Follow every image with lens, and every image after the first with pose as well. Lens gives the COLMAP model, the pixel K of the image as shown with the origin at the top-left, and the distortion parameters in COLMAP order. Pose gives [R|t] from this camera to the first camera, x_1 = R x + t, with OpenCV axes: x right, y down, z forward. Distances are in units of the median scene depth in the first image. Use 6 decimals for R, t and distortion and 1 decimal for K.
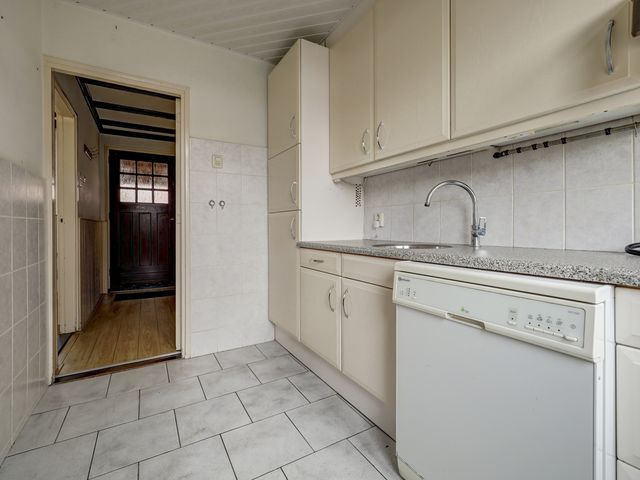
lens RADIAL K [[289.2, 0, 319.9], [0, 289.2, 232.9], [0, 0, 1]] dist [0.001081, -0.000110]
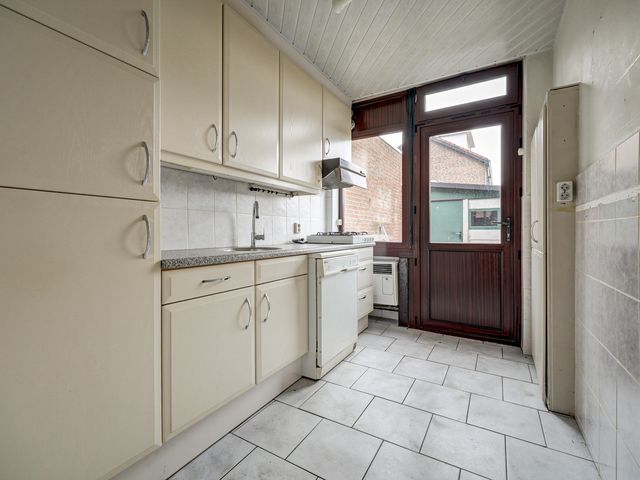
lens RADIAL K [[289.2, 0, 319.9], [0, 289.2, 232.9], [0, 0, 1]] dist [0.001081, -0.000110]
pose [[-0.457639, 0.002256, 0.889135, -0.875638], [0.016950, 0.999837, 0.006187, -0.023763], [-0.888977, 0.017903, -0.457603, 1.246085]]
